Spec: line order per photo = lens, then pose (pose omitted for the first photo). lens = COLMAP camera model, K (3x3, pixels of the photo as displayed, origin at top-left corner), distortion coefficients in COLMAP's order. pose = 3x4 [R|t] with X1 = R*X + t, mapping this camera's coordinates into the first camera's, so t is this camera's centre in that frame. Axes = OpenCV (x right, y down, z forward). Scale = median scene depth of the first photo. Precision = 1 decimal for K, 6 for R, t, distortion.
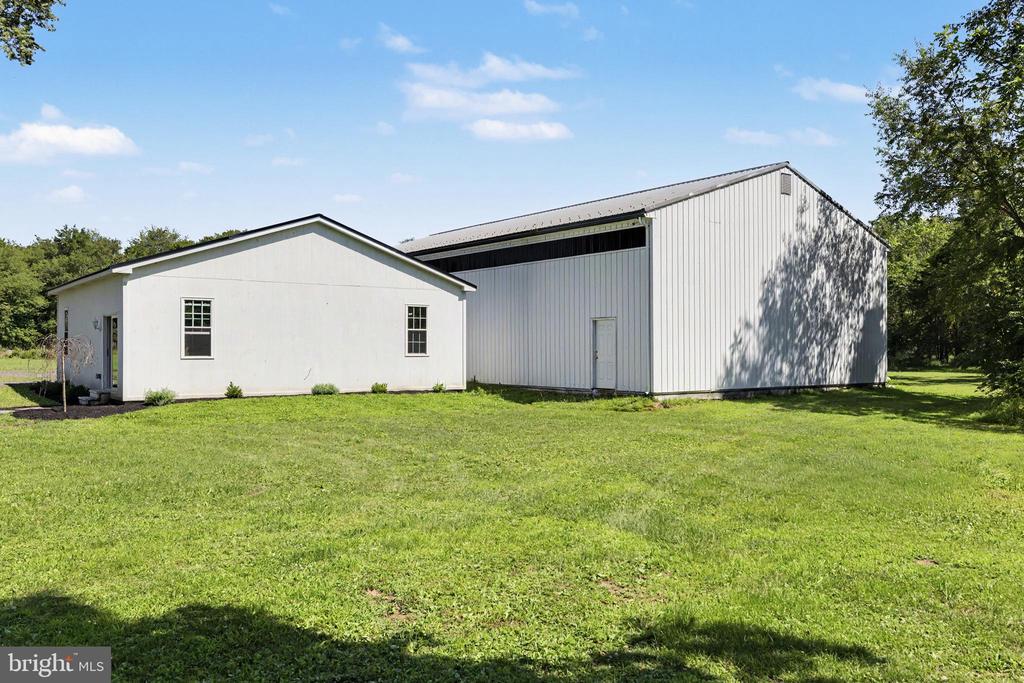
lens RADIAL K [[830.2, 0, 511.8], [0, 830.2, 341.4], [0, 0, 1]] dist [-0.008783, -0.001512]
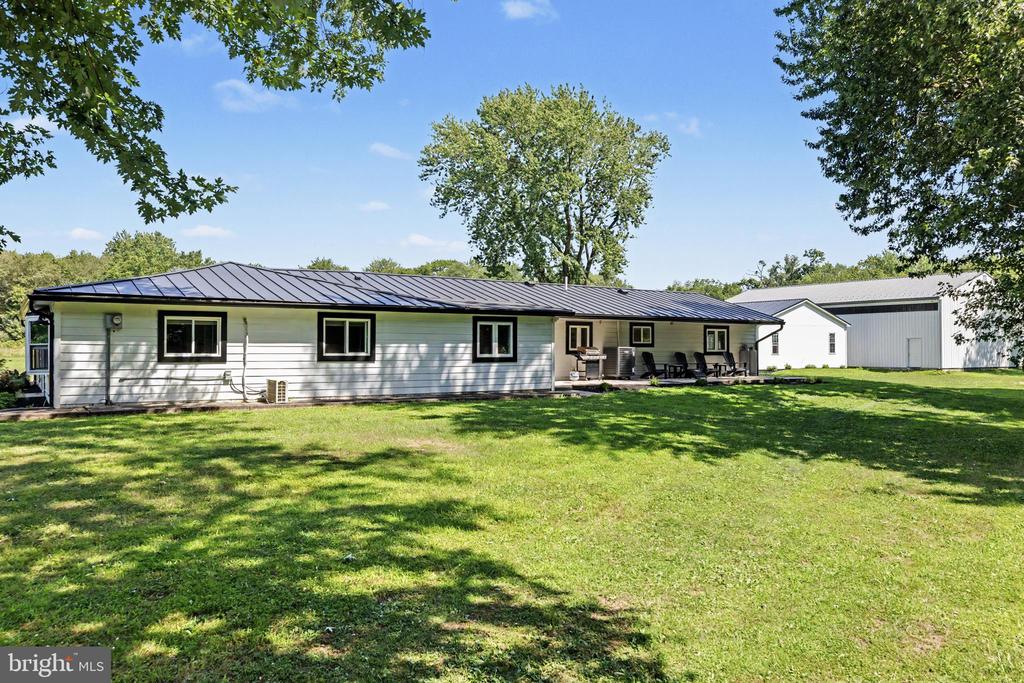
lens RADIAL K [[766.8, 0, 507.8], [0, 766.8, 340.4], [0, 0, 1]] dist [-0.003321, -0.002894]
pose [[0.997394, -0.000703, -0.072139, -0.913449], [0.000486, 0.999995, -0.003018, -0.015547], [0.072141, 0.002975, 0.997390, -1.327724]]
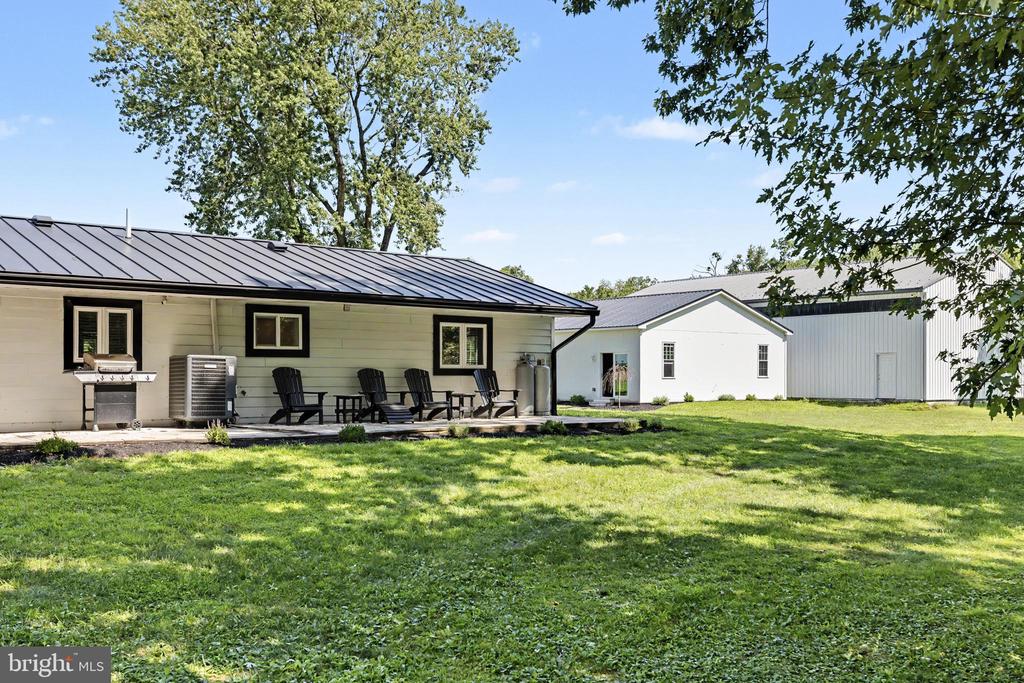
lens RADIAL K [[1012.5, 0, 510.6], [0, 1012.5, 386.9], [0, 0, 1]] dist [-0.012643, 0.000000]
pose [[0.999605, 0.000142, 0.028088, -0.645607], [-0.000695, 0.999806, 0.019683, -0.001794], [-0.028080, -0.019694, 0.999412, -0.881058]]
